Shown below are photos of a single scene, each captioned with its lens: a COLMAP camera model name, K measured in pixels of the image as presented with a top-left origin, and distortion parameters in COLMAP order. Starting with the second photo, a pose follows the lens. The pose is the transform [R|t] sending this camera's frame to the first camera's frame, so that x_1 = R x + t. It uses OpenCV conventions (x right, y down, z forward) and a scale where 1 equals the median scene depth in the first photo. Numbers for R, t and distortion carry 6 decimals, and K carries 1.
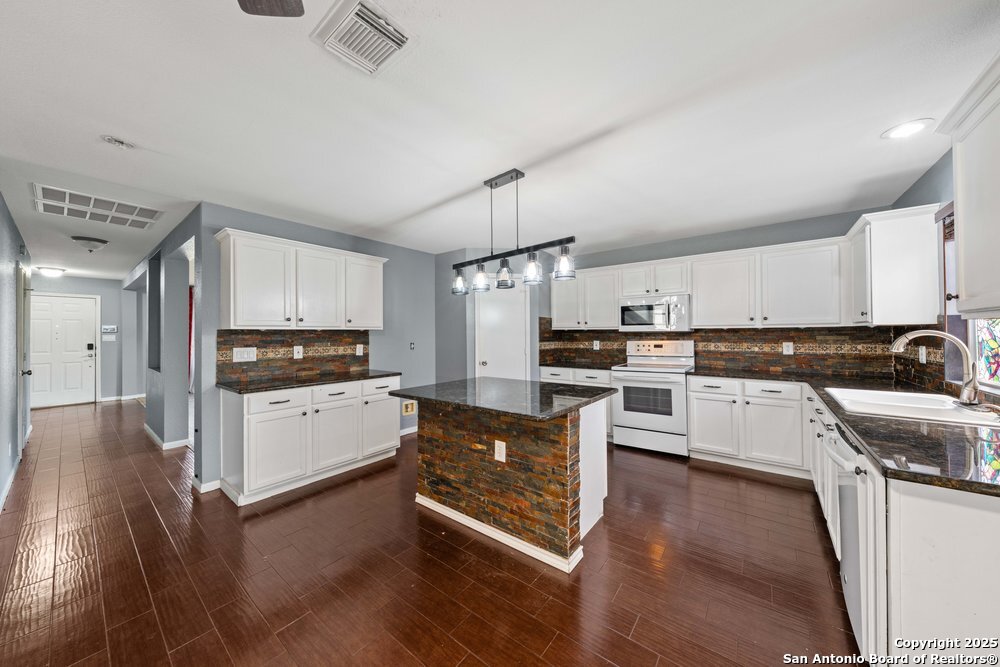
lens RADIAL K [[342.8, 0, 505.4], [0, 342.8, 336.5], [0, 0, 1]] dist [-0.000854, -0.000100]
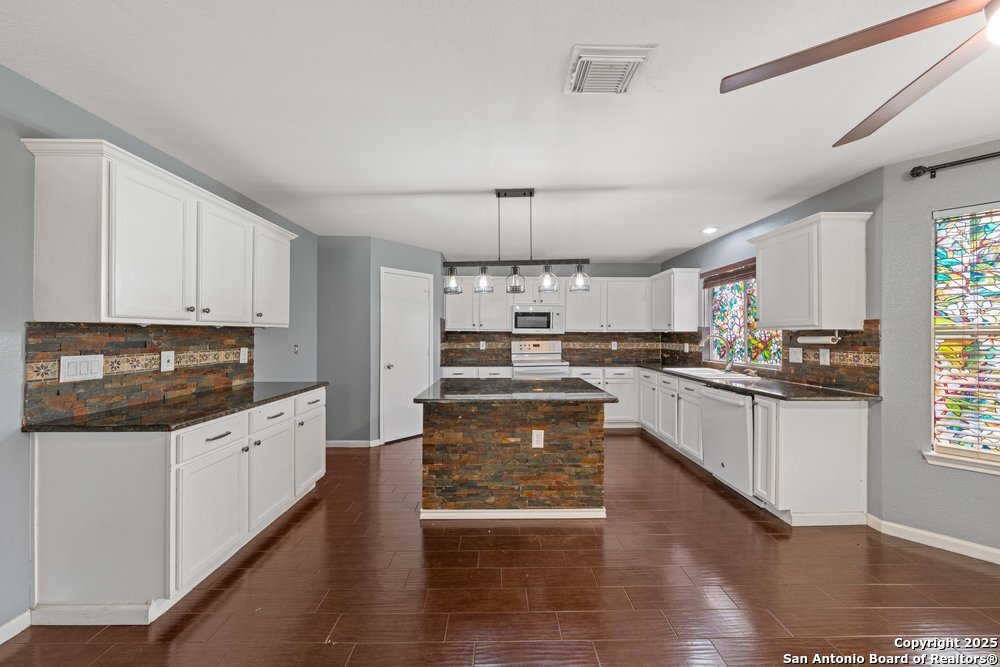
lens RADIAL K [[342.8, 0, 505.4], [0, 342.8, 336.5], [0, 0, 1]] dist [-0.000854, -0.000100]
pose [[0.778978, 0.005145, 0.627030, -0.595080], [-0.002521, 0.999984, -0.005073, 0.002927], [-0.627046, 0.002371, 0.778979, 0.138684]]
